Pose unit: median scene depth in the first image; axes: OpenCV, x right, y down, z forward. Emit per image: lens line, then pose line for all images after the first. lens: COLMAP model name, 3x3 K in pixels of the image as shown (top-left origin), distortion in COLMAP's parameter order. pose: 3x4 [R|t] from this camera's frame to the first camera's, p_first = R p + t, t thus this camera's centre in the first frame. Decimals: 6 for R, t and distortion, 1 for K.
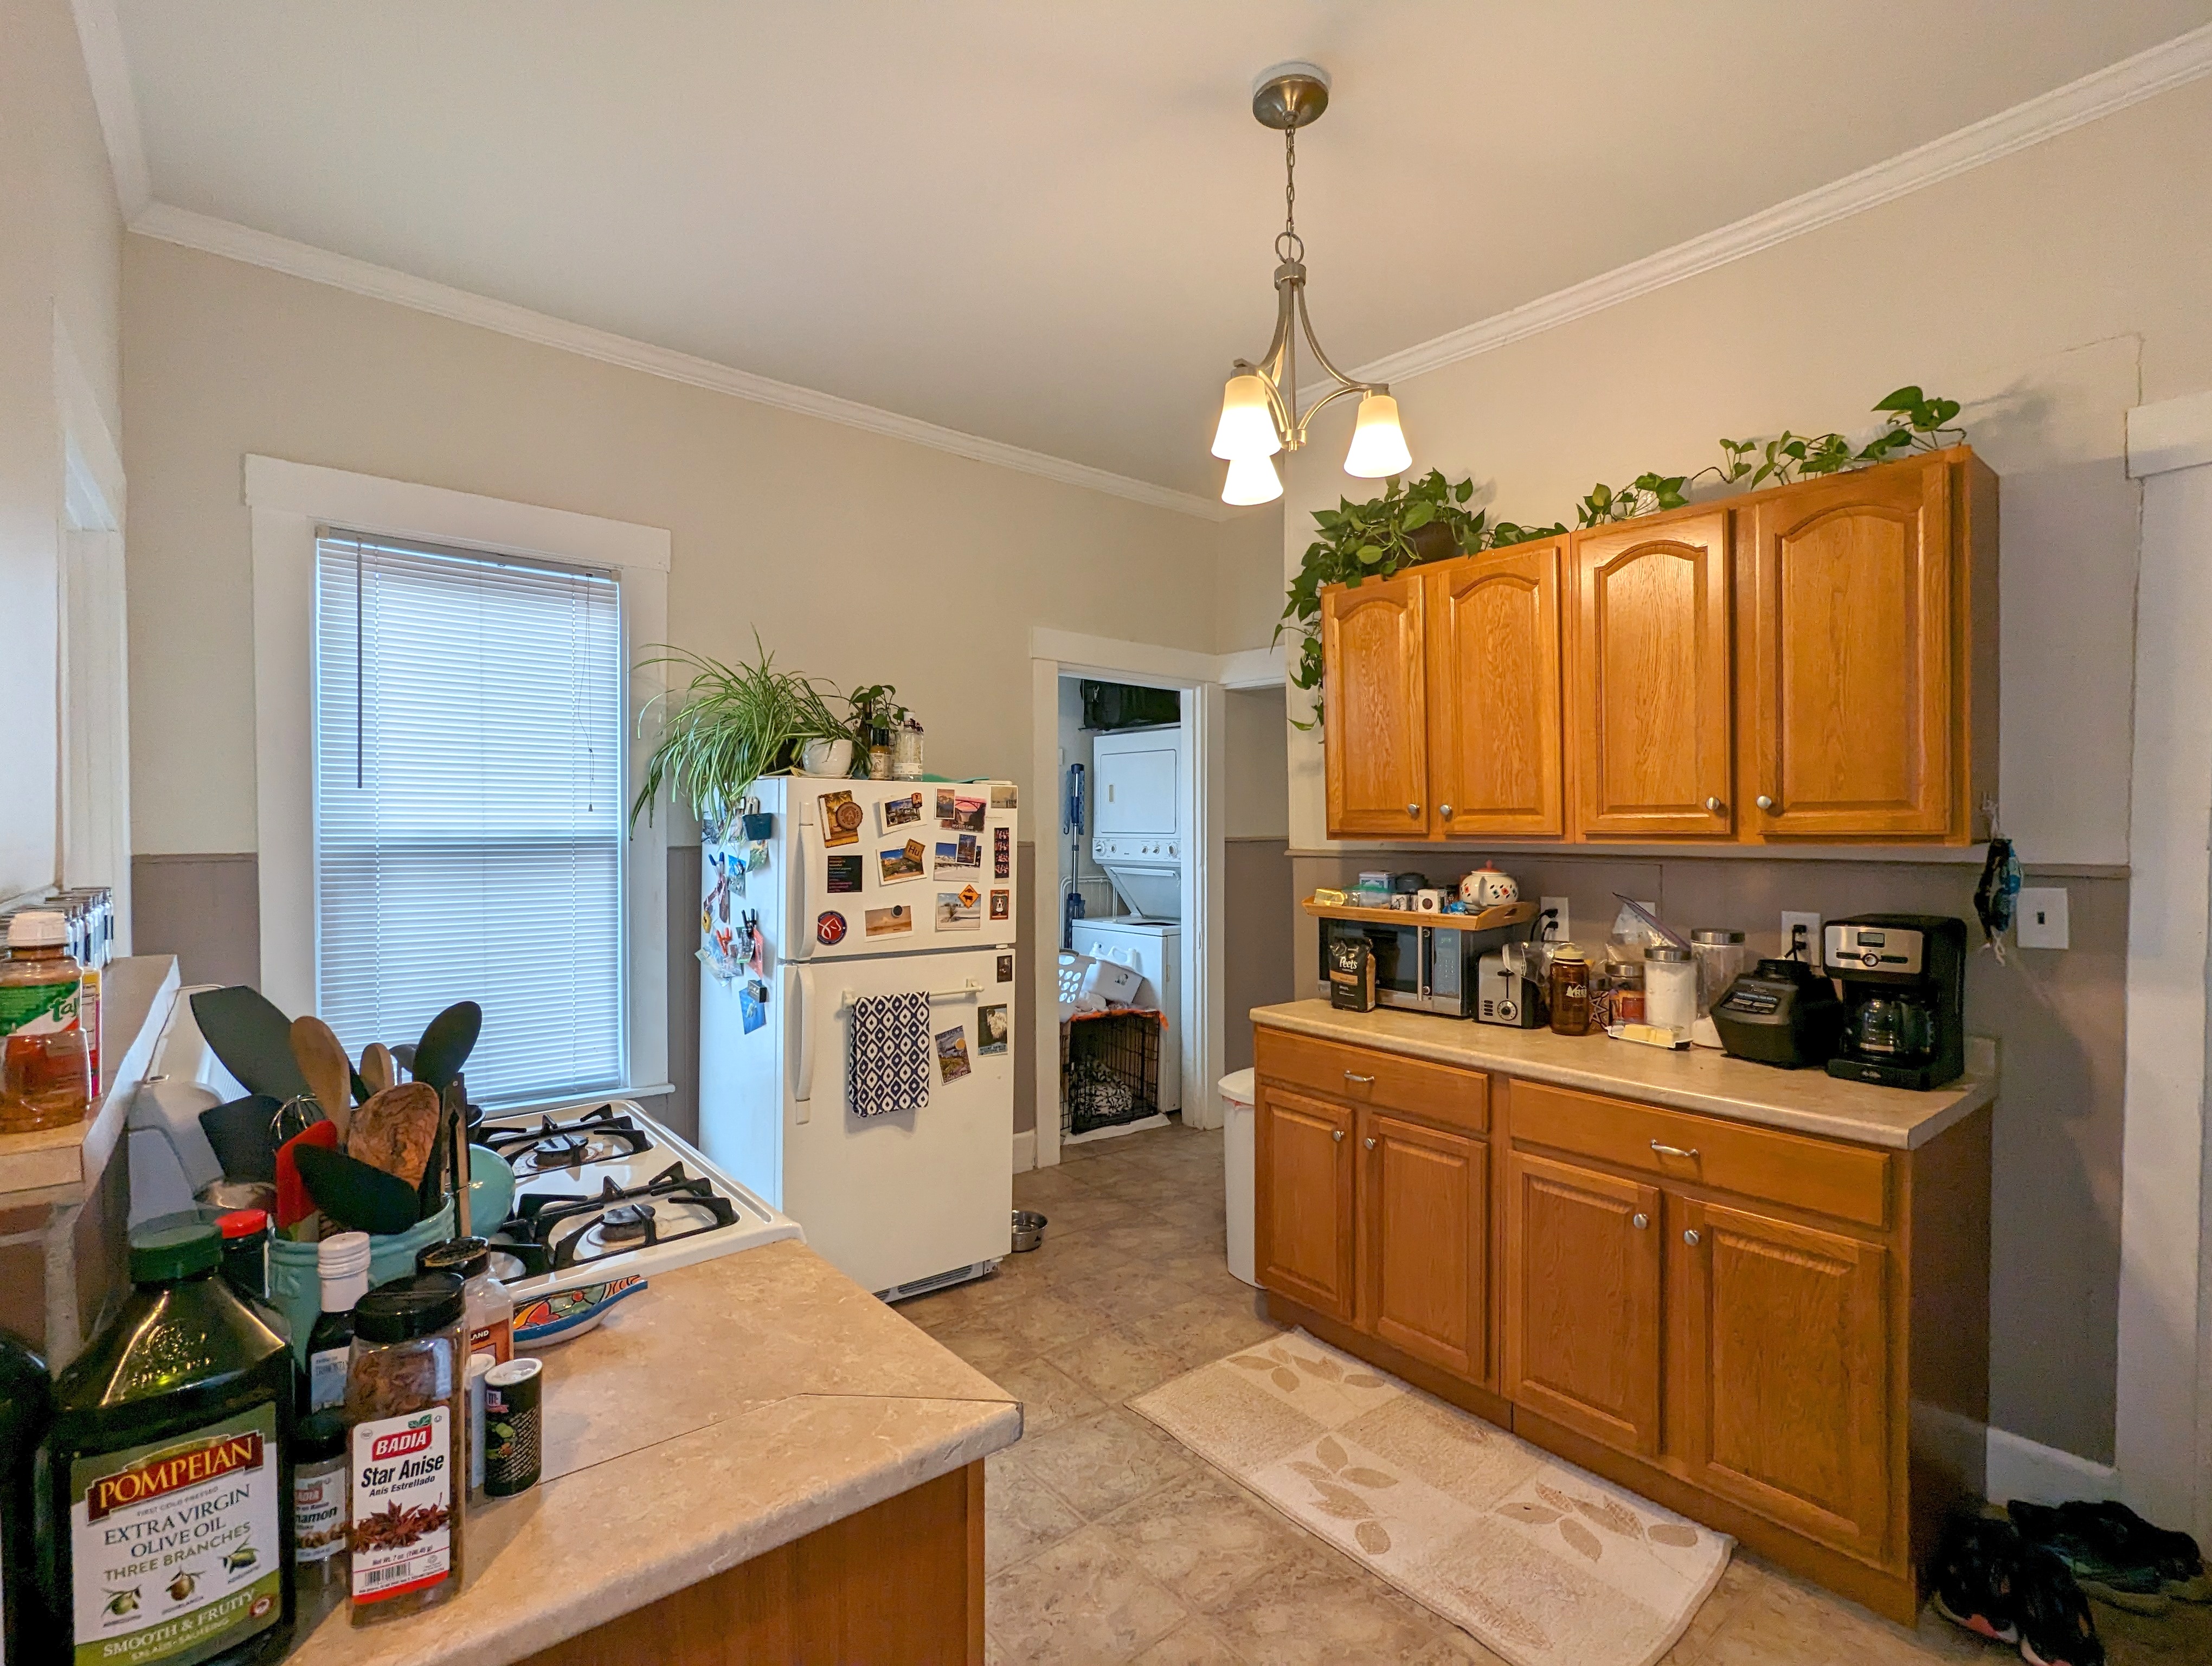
lens RADIAL K [[1052.4, 0, 1108.4], [0, 1052.4, 827.3], [0, 0, 1]] dist [-0.000055, -0.000355]
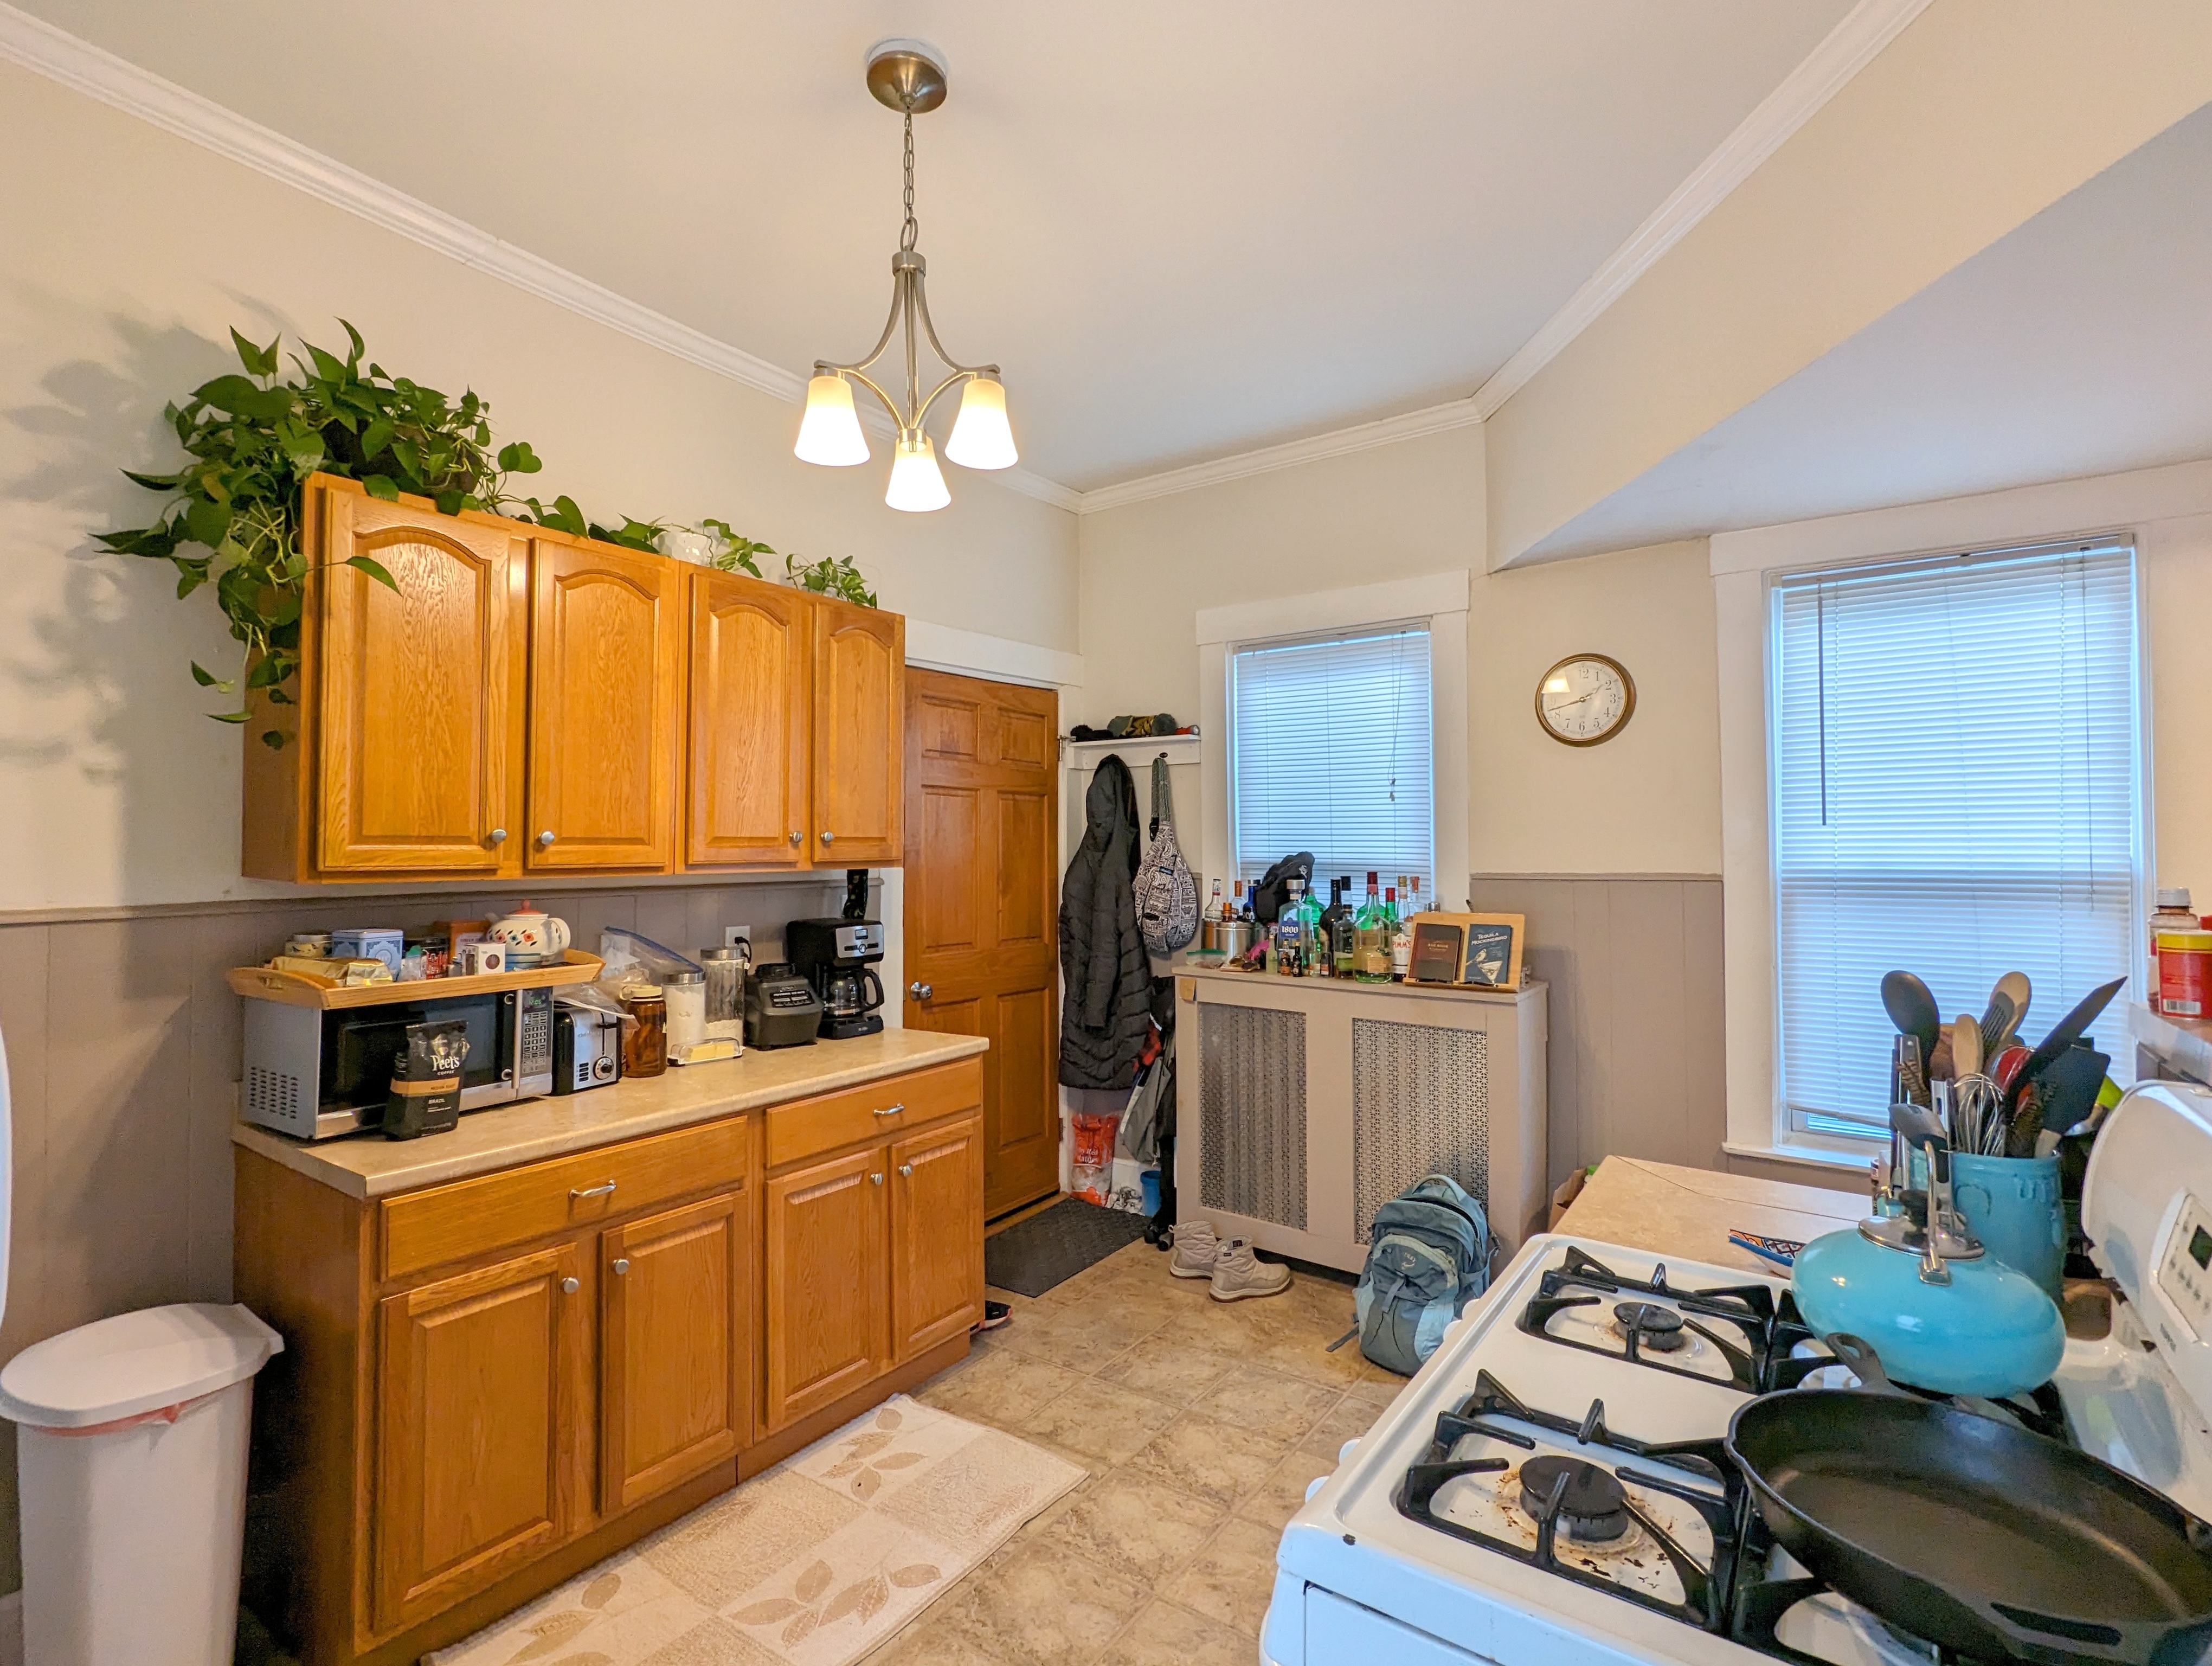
lens RADIAL K [[1052.4, 0, 1108.4], [0, 1052.4, 827.3], [0, 0, 1]] dist [-0.000055, -0.000355]
pose [[-0.268668, 0.025518, 0.962895, -0.669091], [0.010750, 0.999666, -0.023494, -0.001546], [-0.963173, 0.004039, -0.268853, 0.951898]]
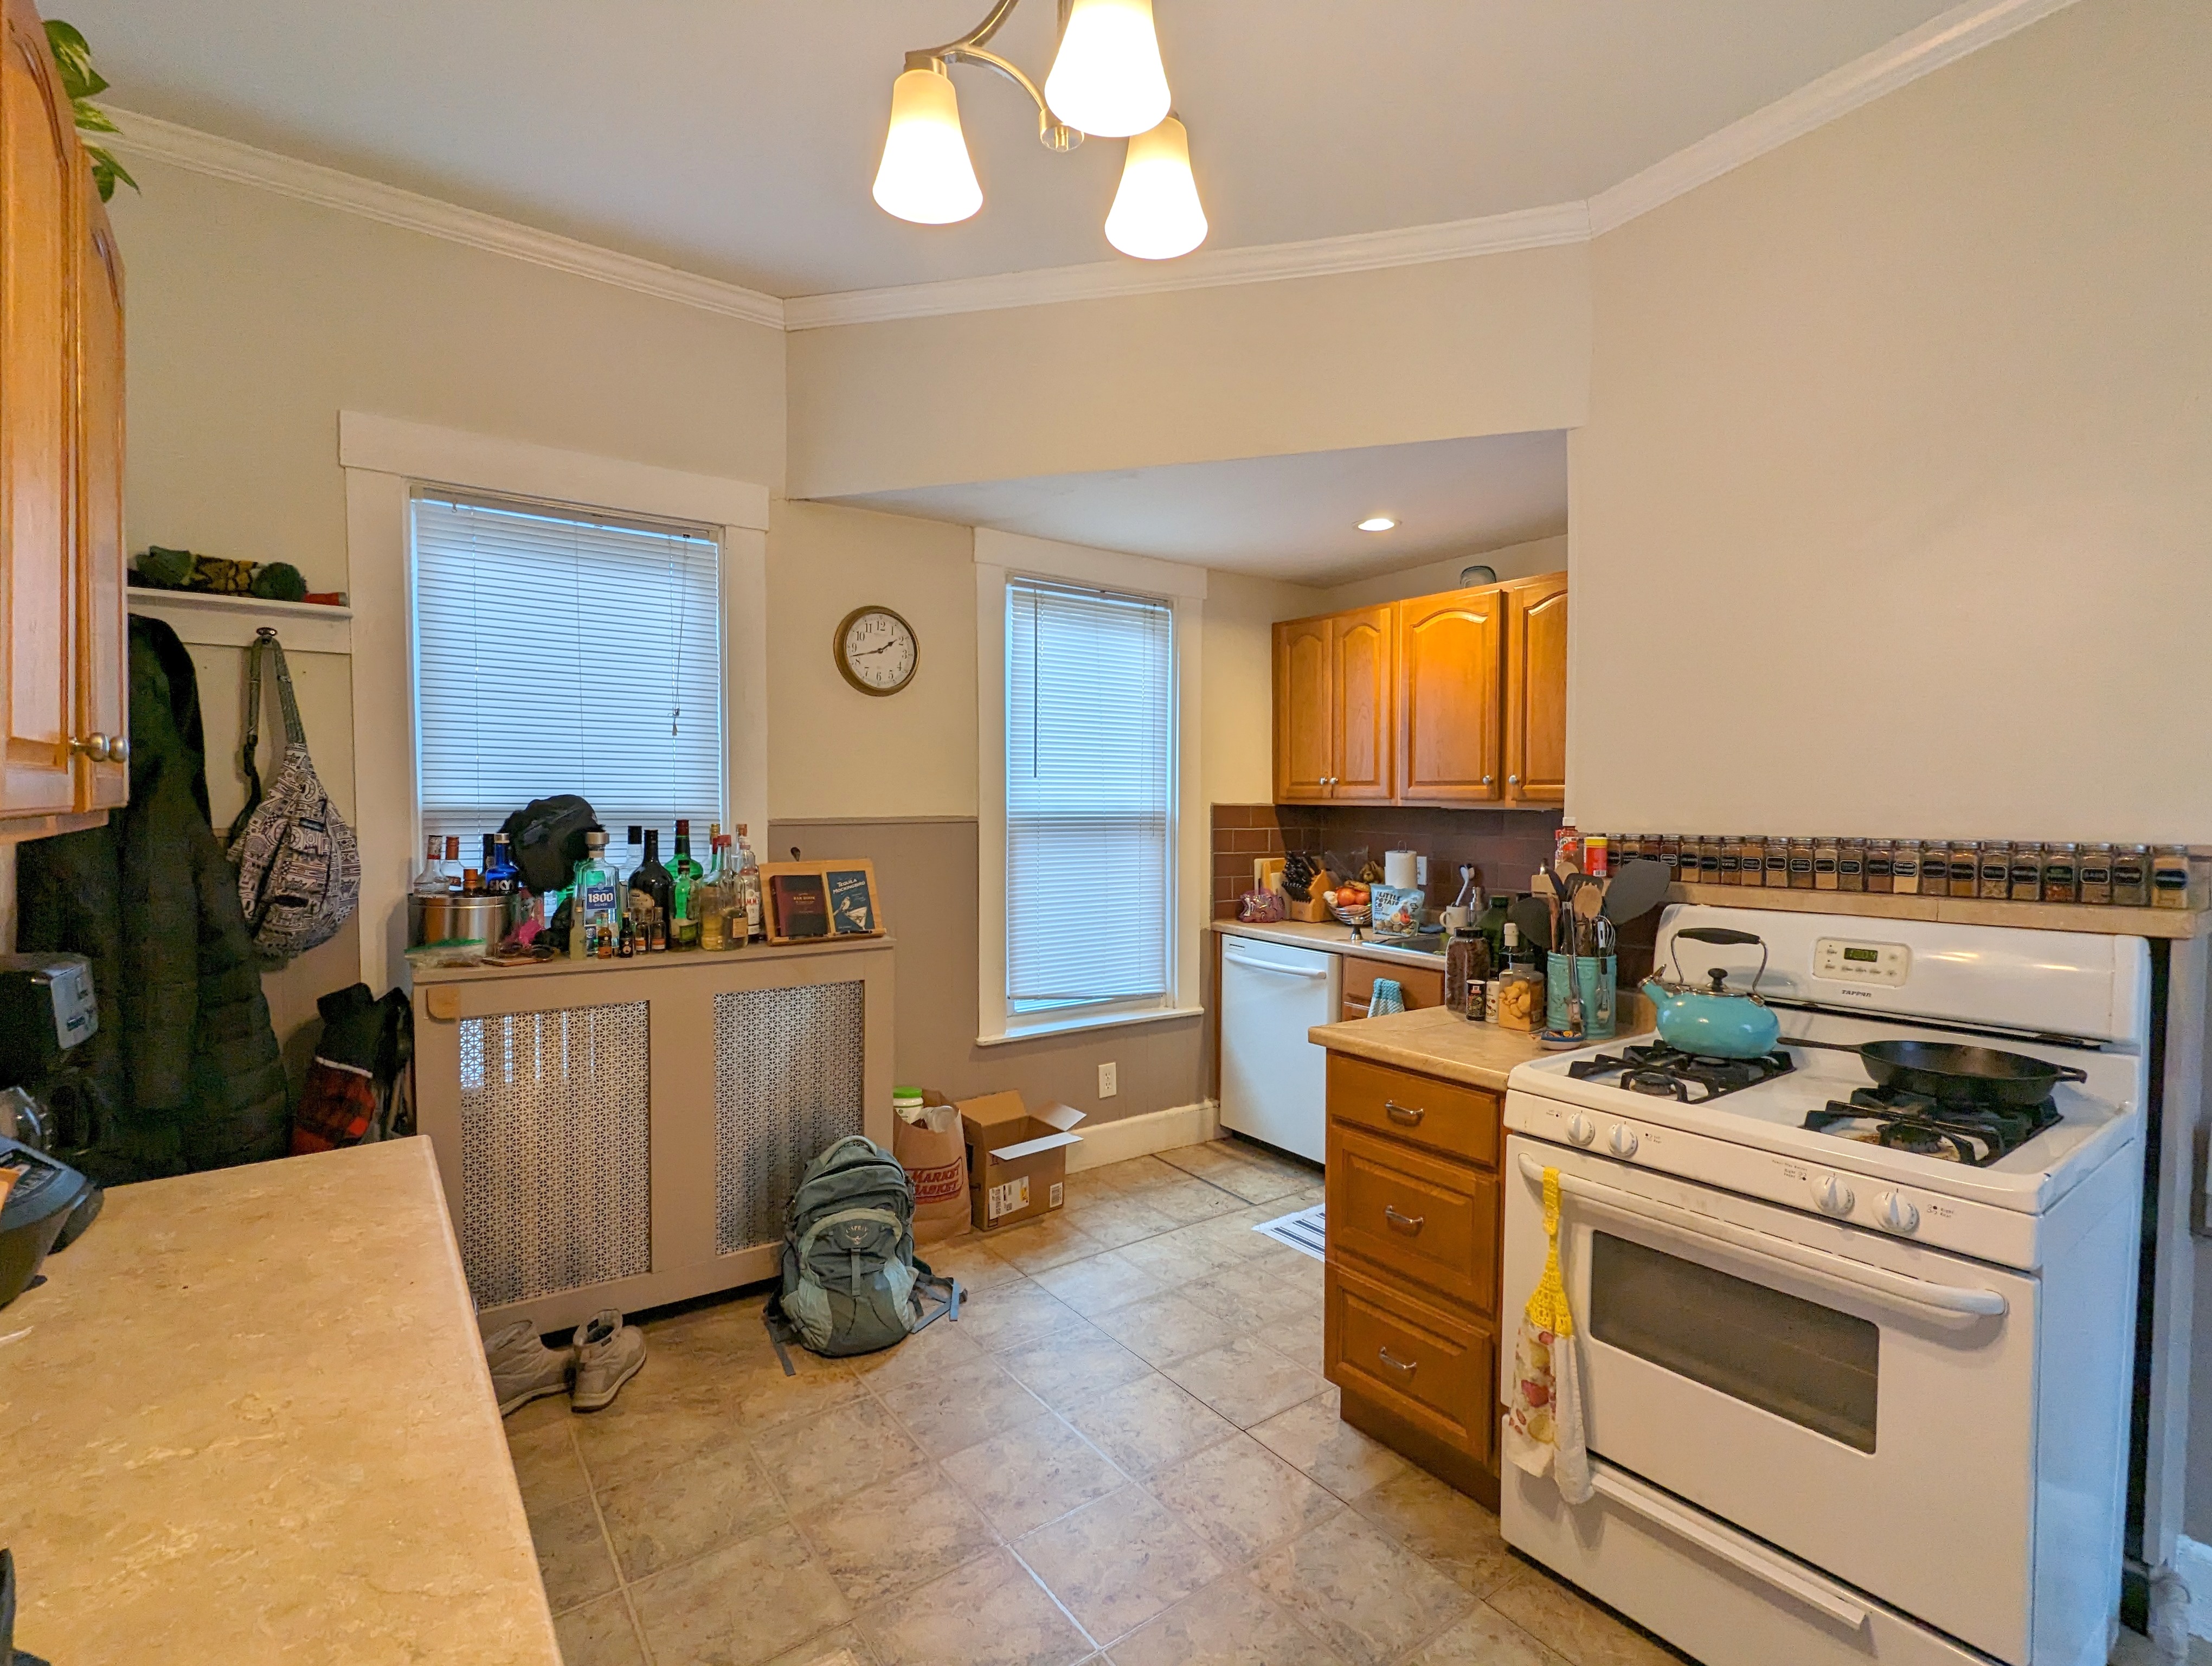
lens RADIAL K [[1036.1, 0, 1106.0], [0, 1036.1, 833.0], [0, 0, 1]] dist [-0.001200, -0.000493]
pose [[-0.998178, -0.000340, 0.060336, 0.114815], [0.001928, 0.999294, 0.037531, 0.001332], [-0.060306, 0.037579, -0.997472, 1.392271]]
